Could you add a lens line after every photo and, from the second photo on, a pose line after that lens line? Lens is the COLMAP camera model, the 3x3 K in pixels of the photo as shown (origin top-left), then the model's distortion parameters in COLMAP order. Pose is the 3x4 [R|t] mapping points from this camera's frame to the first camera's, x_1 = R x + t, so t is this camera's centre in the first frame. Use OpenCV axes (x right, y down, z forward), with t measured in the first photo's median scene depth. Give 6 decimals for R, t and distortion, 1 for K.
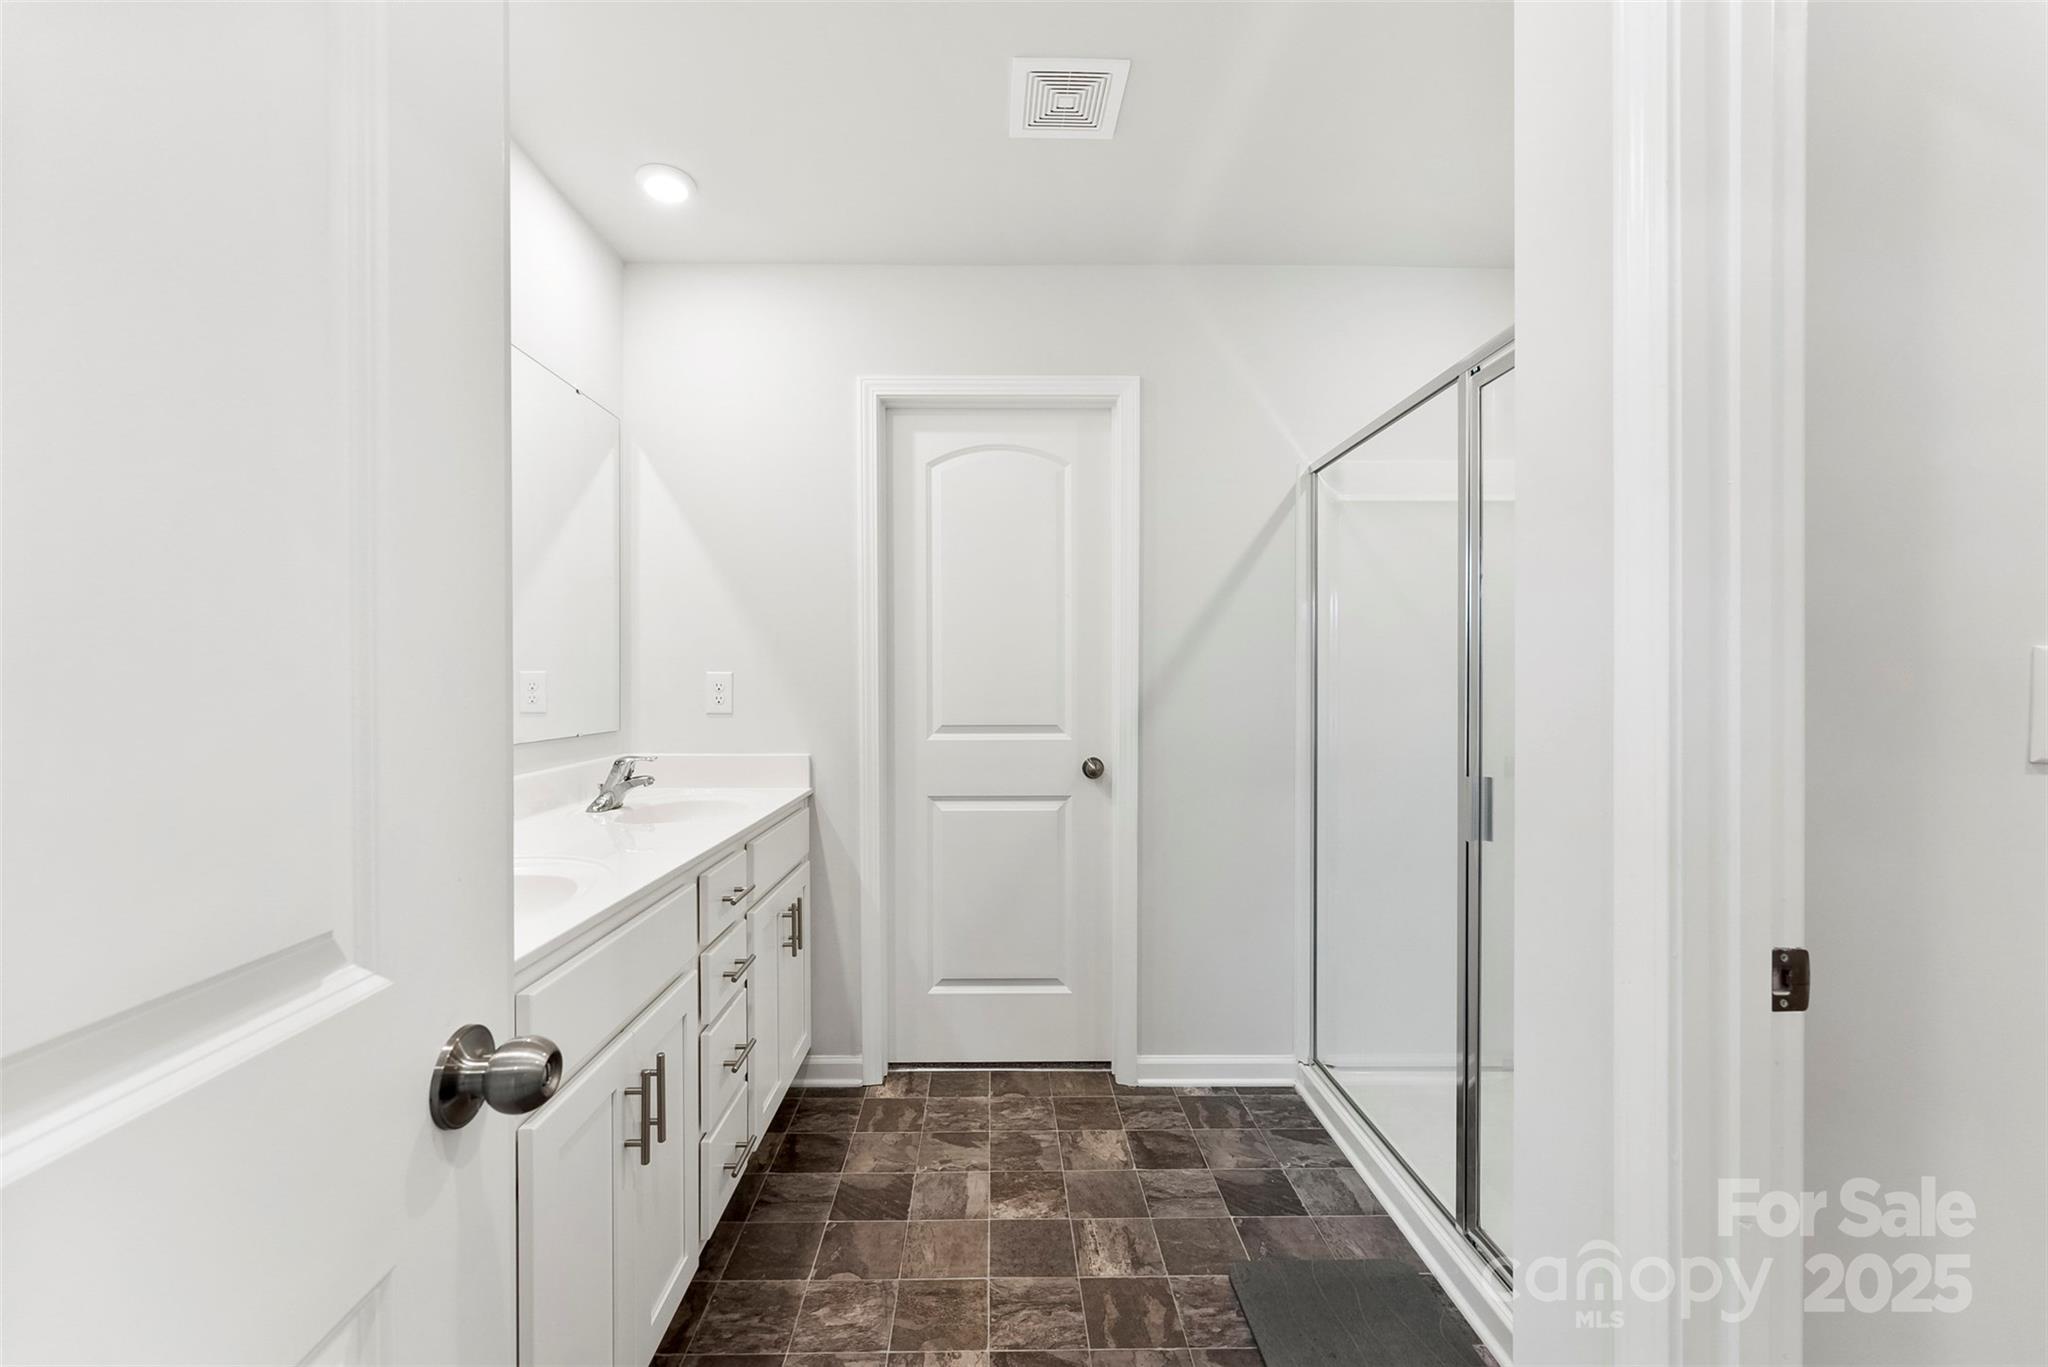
lens RADIAL K [[821.6, 0, 1014.0], [0, 821.6, 692.5], [0, 0, 1]] dist [-0.004465, -0.000296]
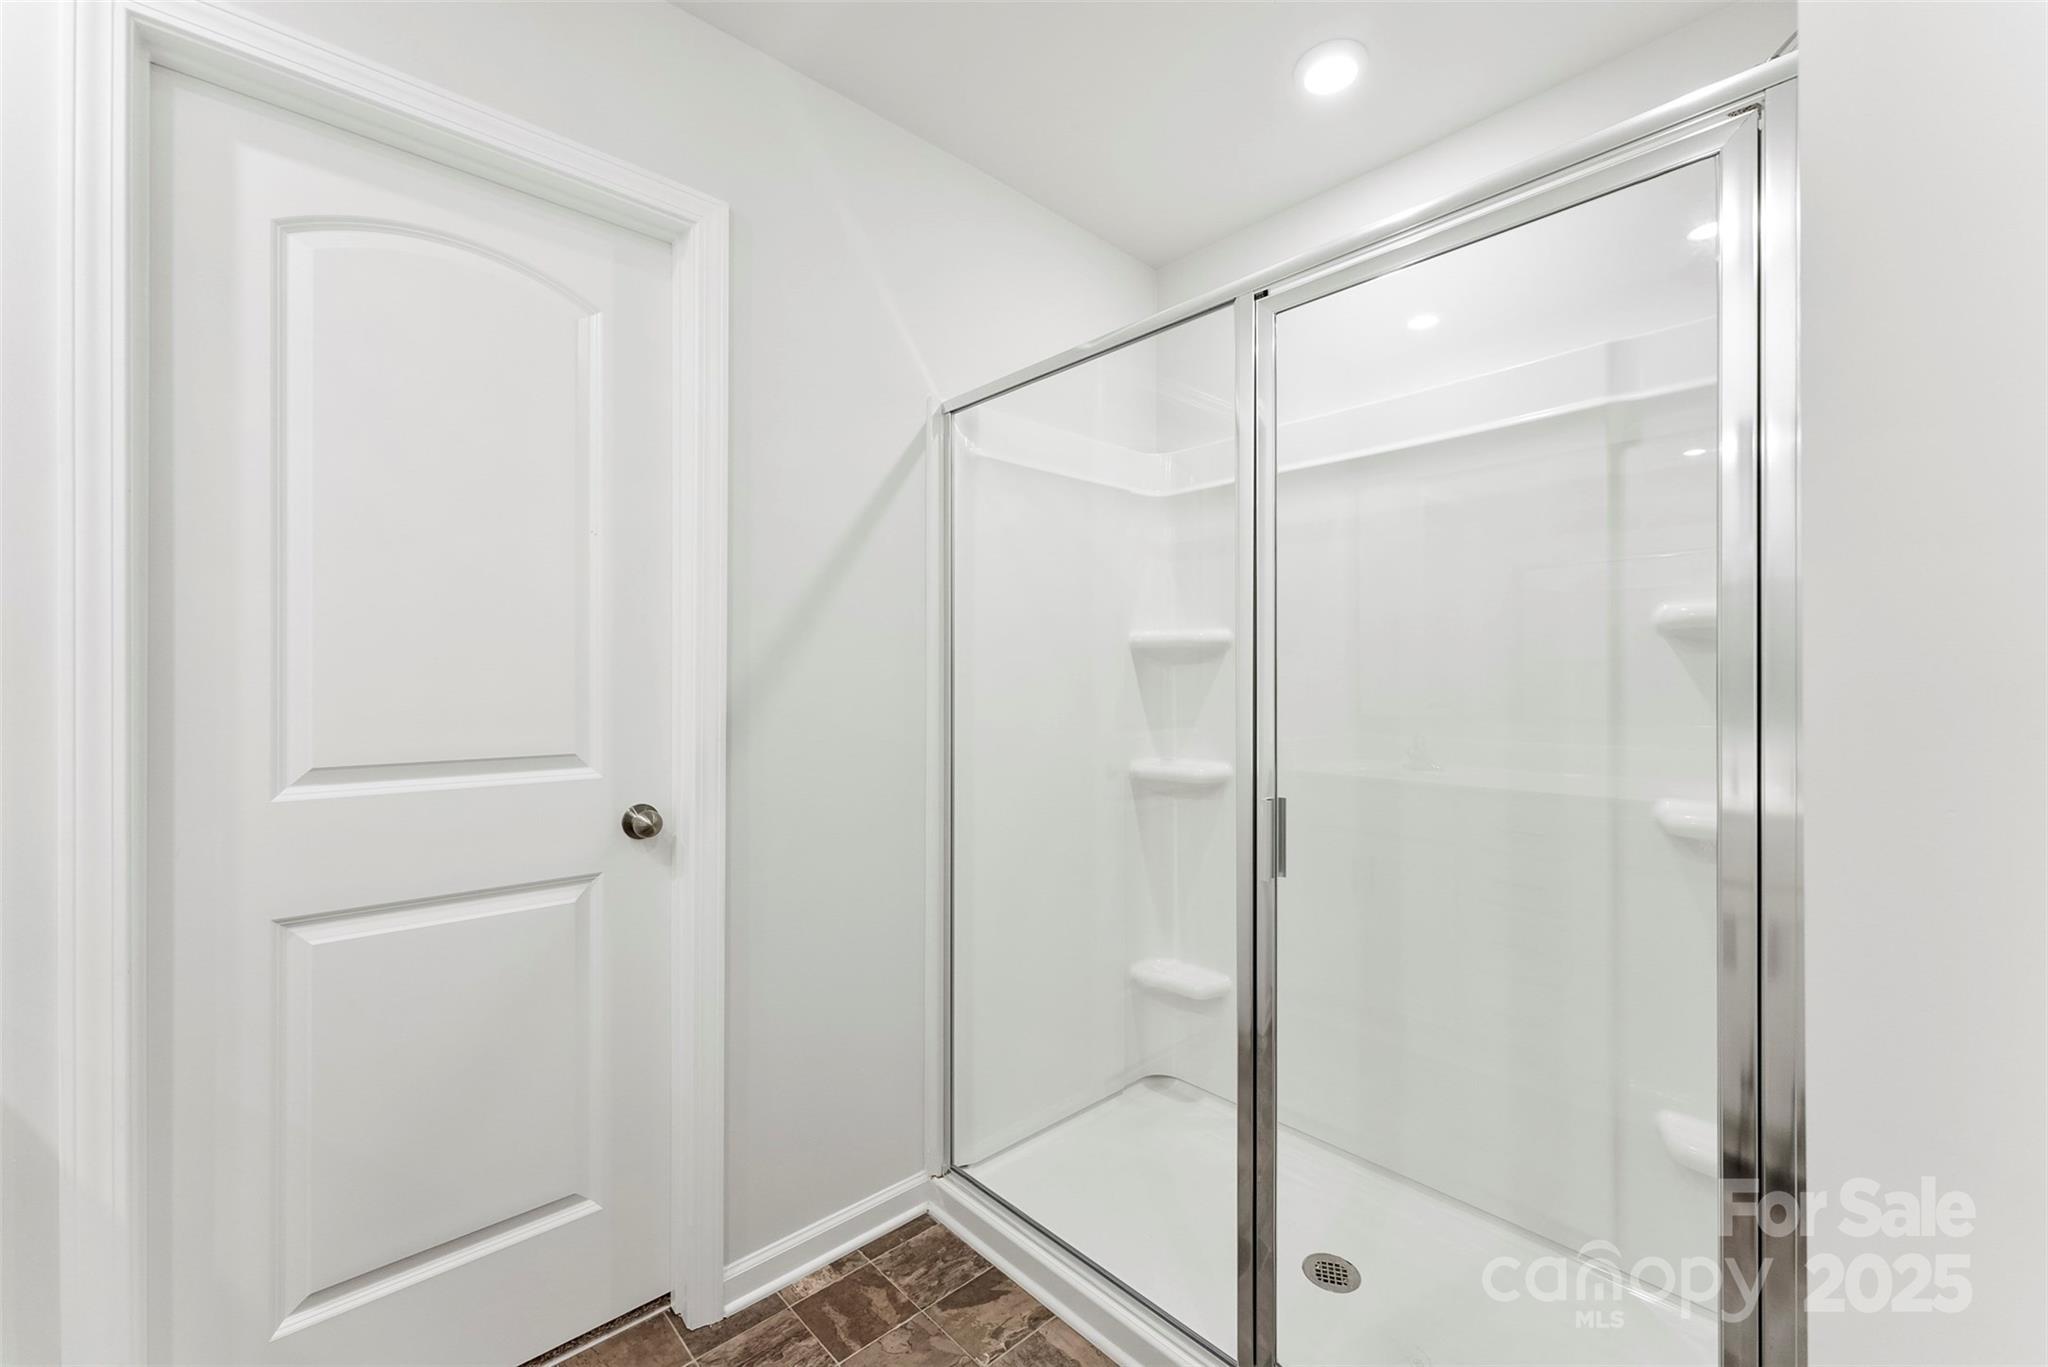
lens RADIAL K [[821.6, 0, 1035.5], [0, 821.6, 680.7], [0, 0, 1]] dist [-0.004465, -0.000296]
pose [[0.747346, 0.002783, 0.664429, -0.090490], [0.008233, 0.999876, -0.013448, -0.001599], [-0.664384, 0.015520, 0.747230, 0.358454]]
